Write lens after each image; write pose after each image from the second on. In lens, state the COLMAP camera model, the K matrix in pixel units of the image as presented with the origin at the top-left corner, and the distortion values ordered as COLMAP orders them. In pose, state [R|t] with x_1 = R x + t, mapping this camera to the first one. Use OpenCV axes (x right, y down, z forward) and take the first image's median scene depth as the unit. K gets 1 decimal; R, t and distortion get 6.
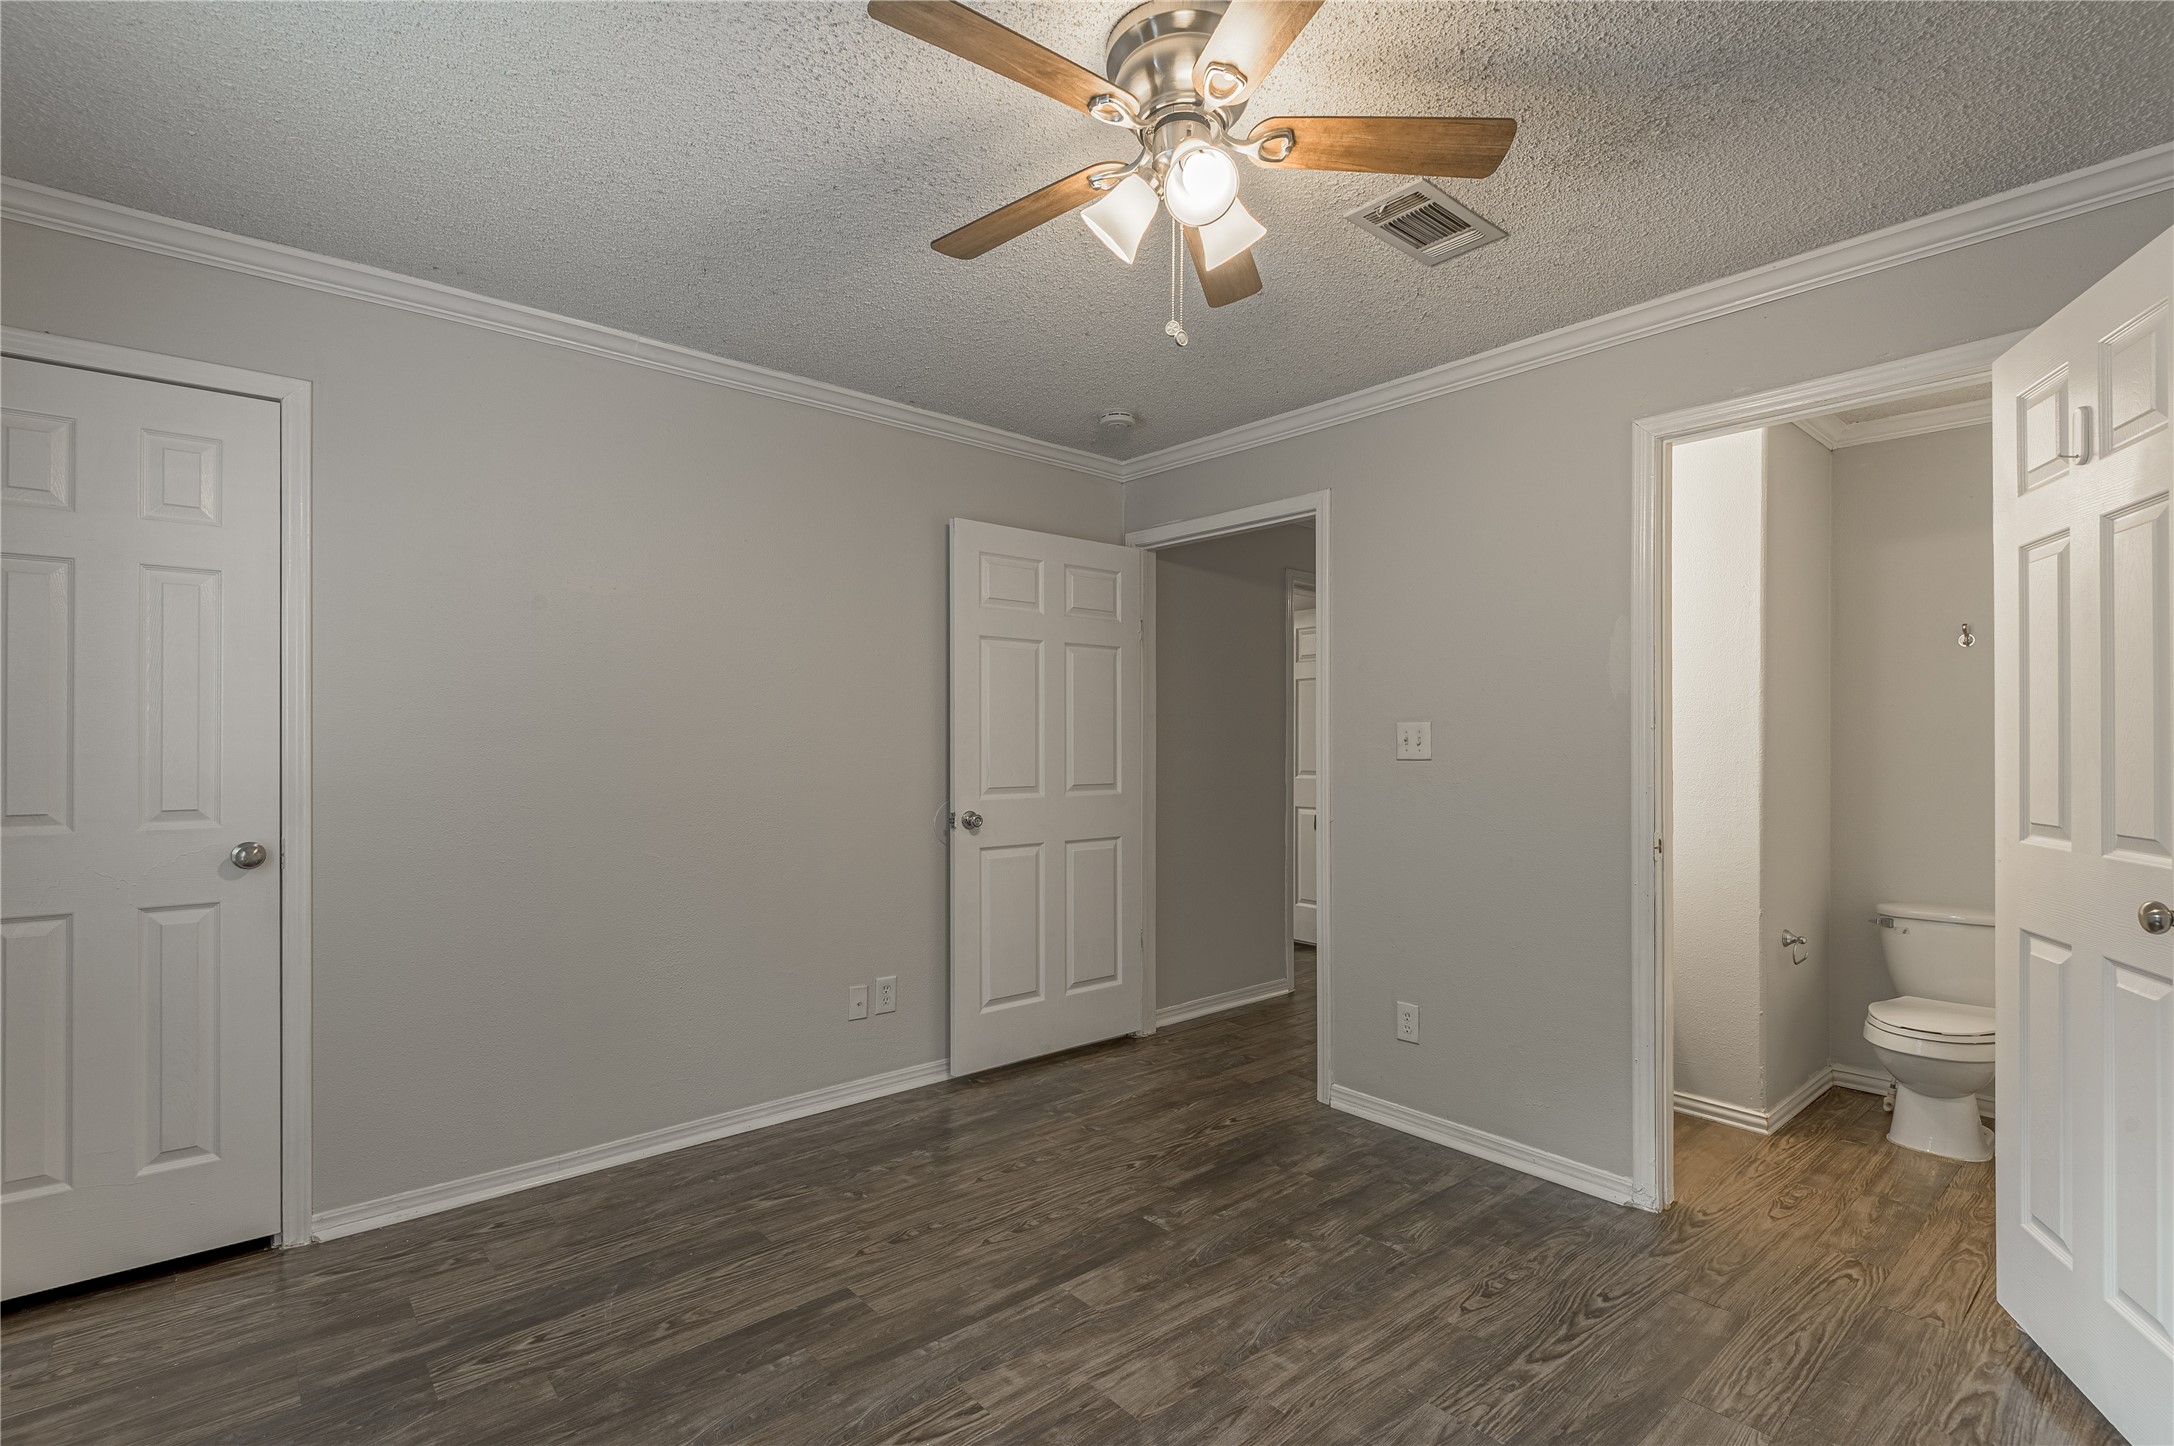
lens RADIAL K [[1013.8, 0, 1088.9], [0, 1013.8, 722.9], [0, 0, 1]] dist [0.044261, -0.028850]
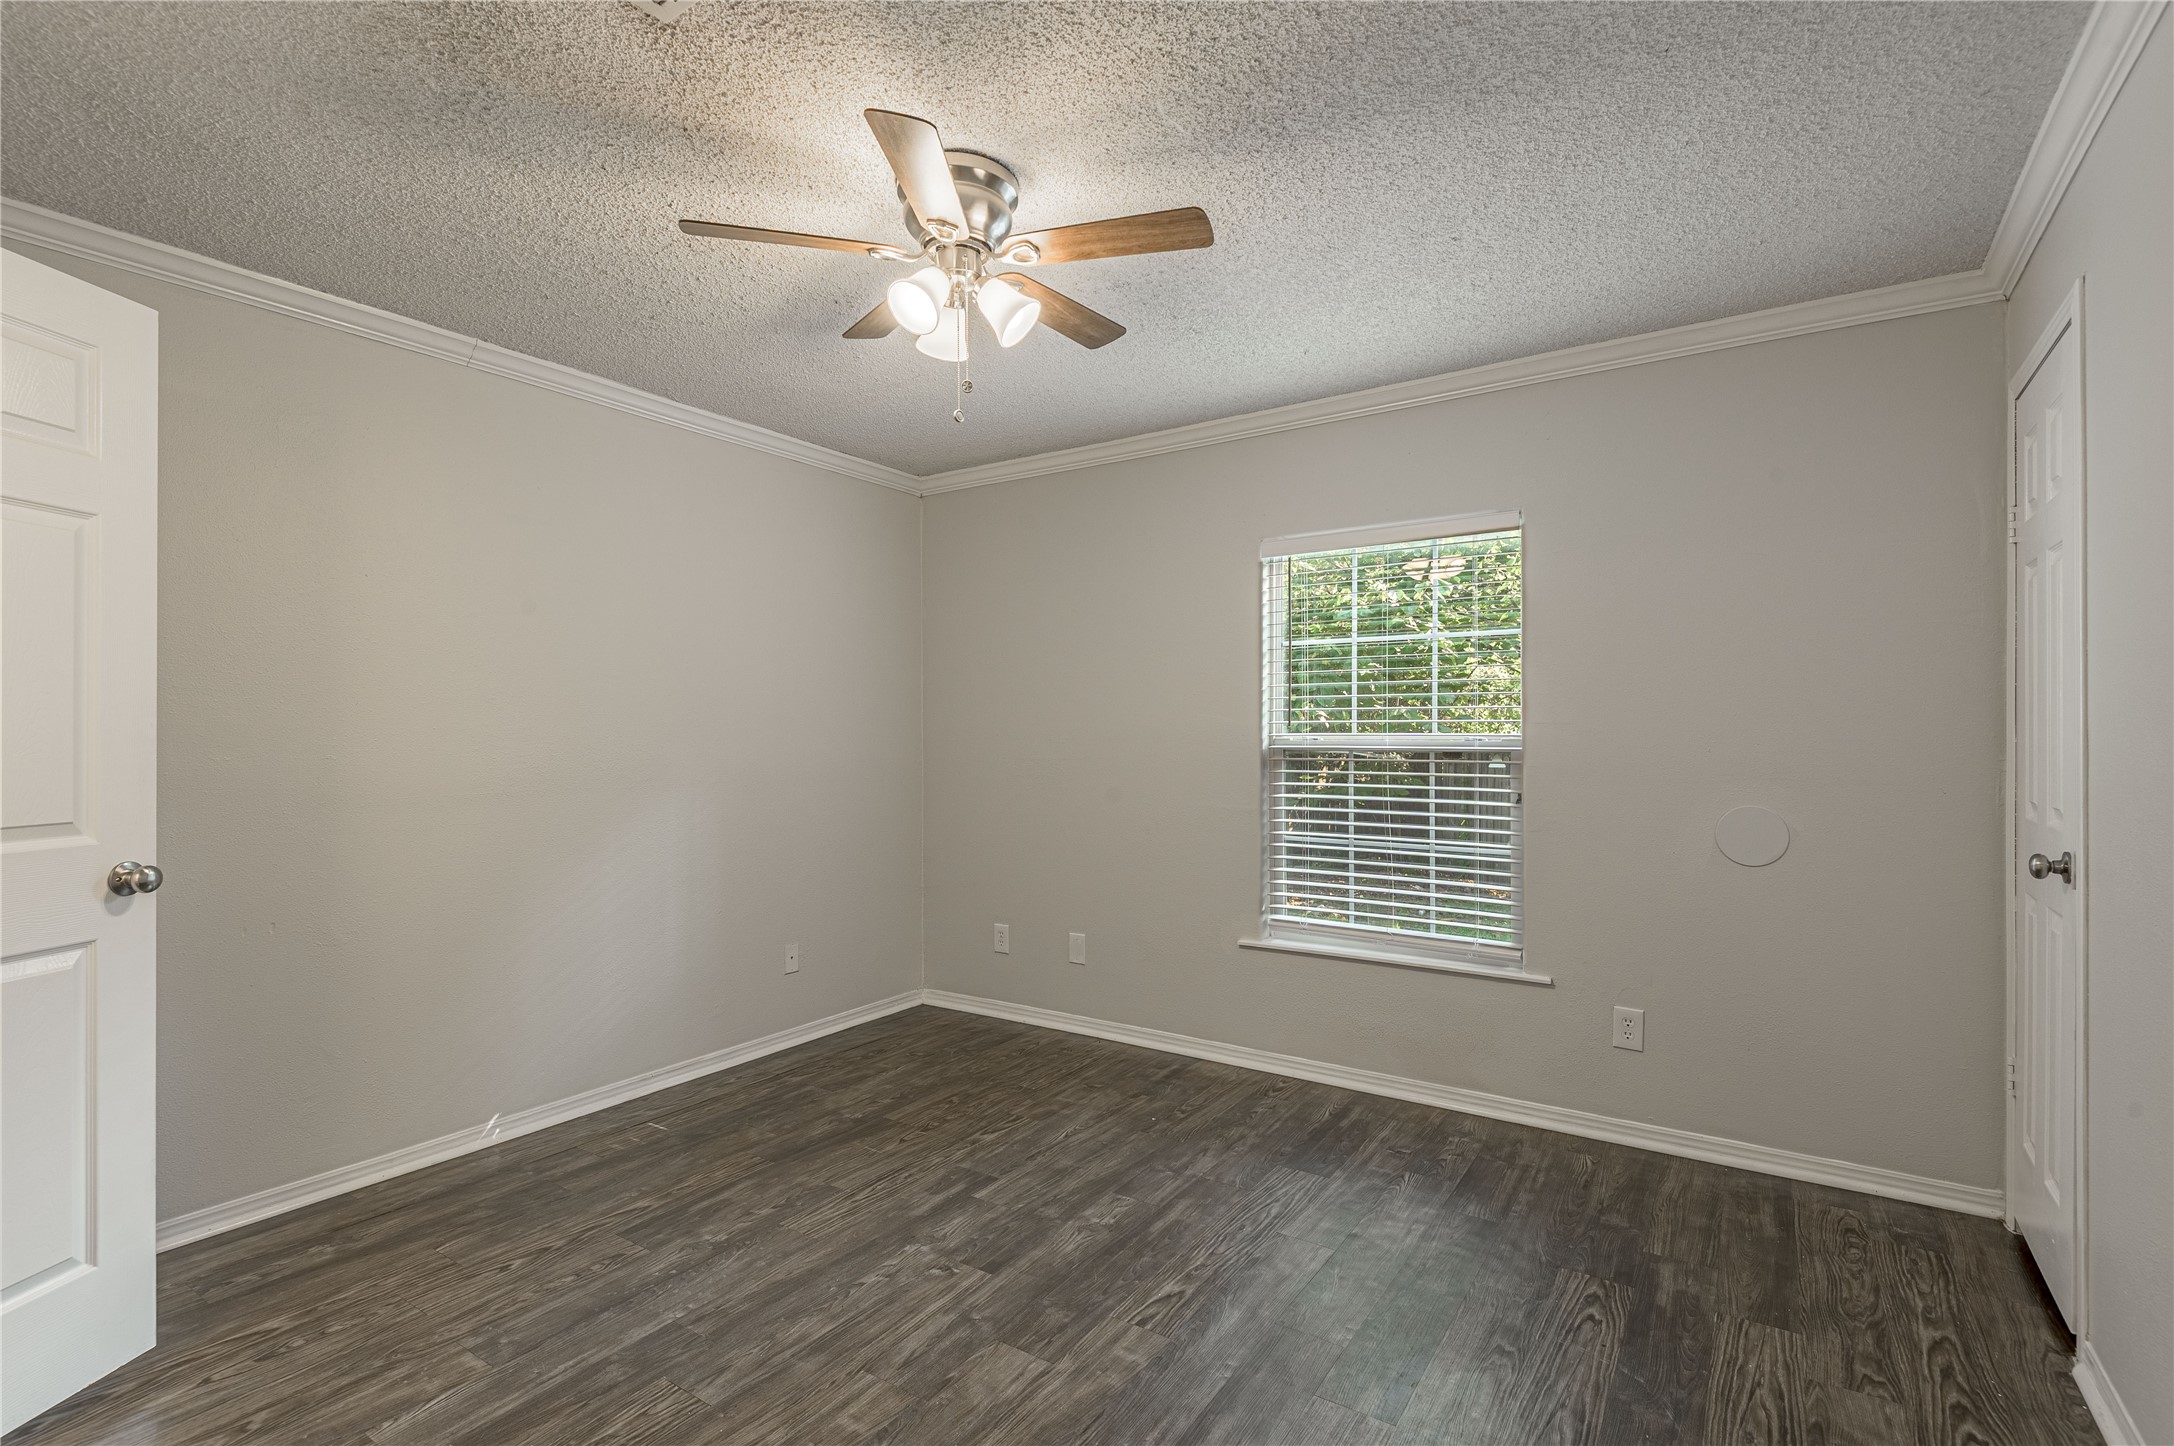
lens RADIAL K [[1013.8, 0, 1088.9], [0, 1013.8, 722.9], [0, 0, 1]] dist [0.044261, -0.028850]
pose [[-0.964414, -0.004860, -0.264351, 0.209352], [0.003421, 0.999518, -0.030856, 0.034186], [0.264374, -0.030662, -0.963933, 1.769538]]
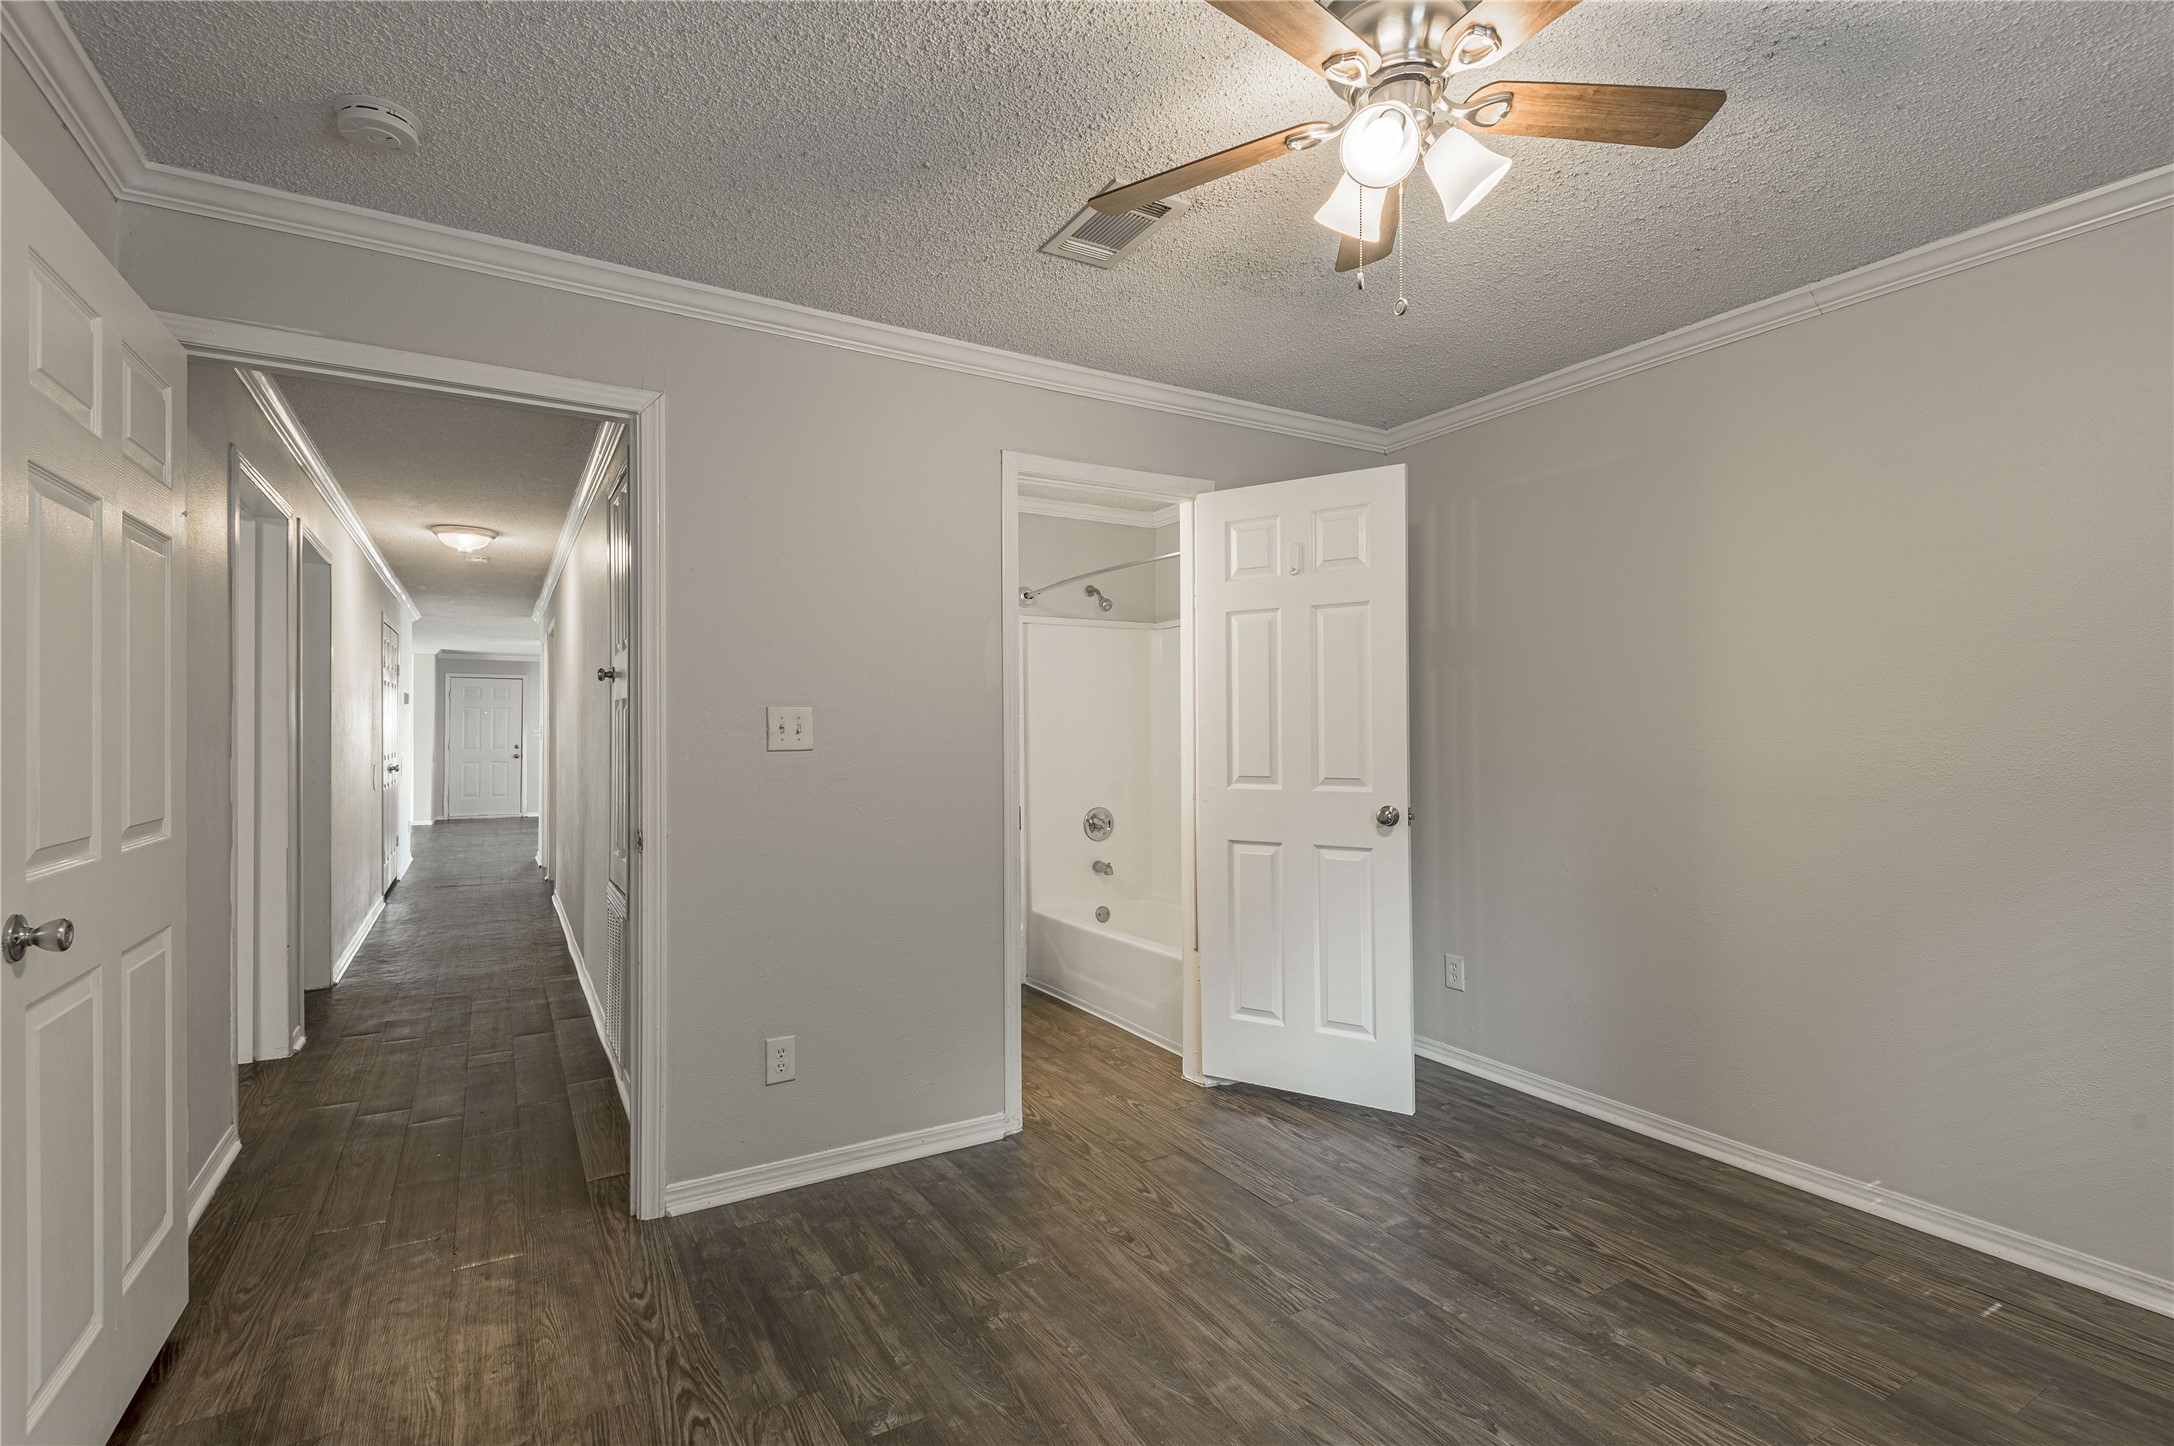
lens RADIAL K [[1013.8, 0, 1088.9], [0, 1013.8, 722.9], [0, 0, 1]] dist [0.044261, -0.028850]
pose [[0.174838, -0.000793, 0.984597, -0.700041], [-0.016731, 0.999853, 0.003776, 0.008188], [-0.984455, -0.017134, 0.174799, 0.883585]]
